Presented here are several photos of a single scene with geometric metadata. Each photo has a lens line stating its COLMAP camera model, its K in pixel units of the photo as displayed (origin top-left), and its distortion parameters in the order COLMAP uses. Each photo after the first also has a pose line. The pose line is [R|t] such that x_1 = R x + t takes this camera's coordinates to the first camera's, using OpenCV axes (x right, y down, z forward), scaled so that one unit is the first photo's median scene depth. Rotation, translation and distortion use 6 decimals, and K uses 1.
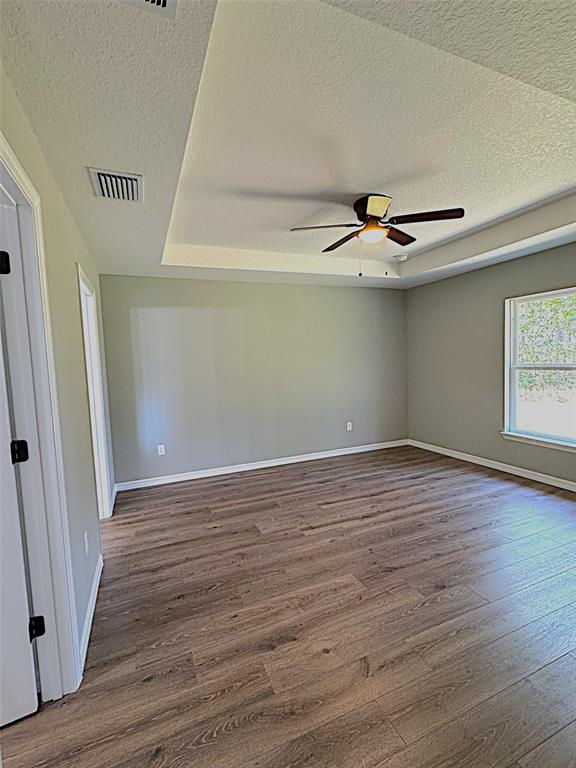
lens RADIAL K [[353.2, 0, 288.0], [0, 353.2, 384.0], [0, 0, 1]] dist [-0.002687, 0.000019]
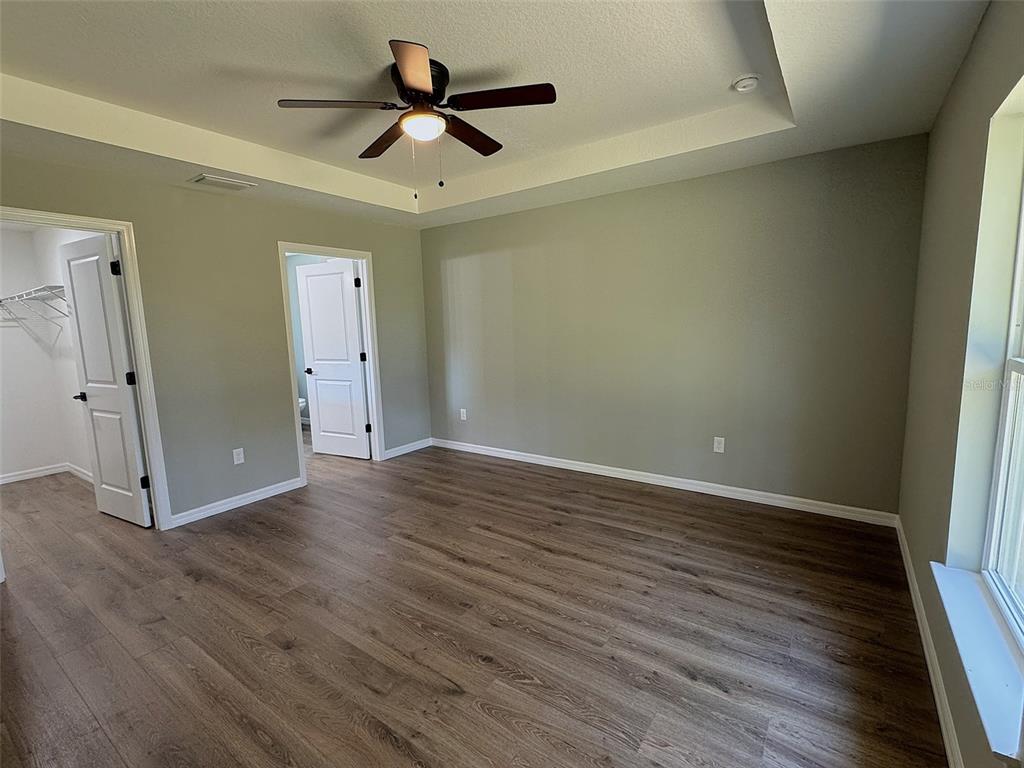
lens RADIAL K [[469.9, 0, 512.0], [0, 469.9, 384.0], [0, 0, 1]] dist [-0.003479, 0.000164]
pose [[0.533296, 0.135118, -0.835068, 0.826509], [-0.051050, 0.990503, 0.127666, -0.063359], [0.844387, -0.025454, 0.535129, 0.516965]]
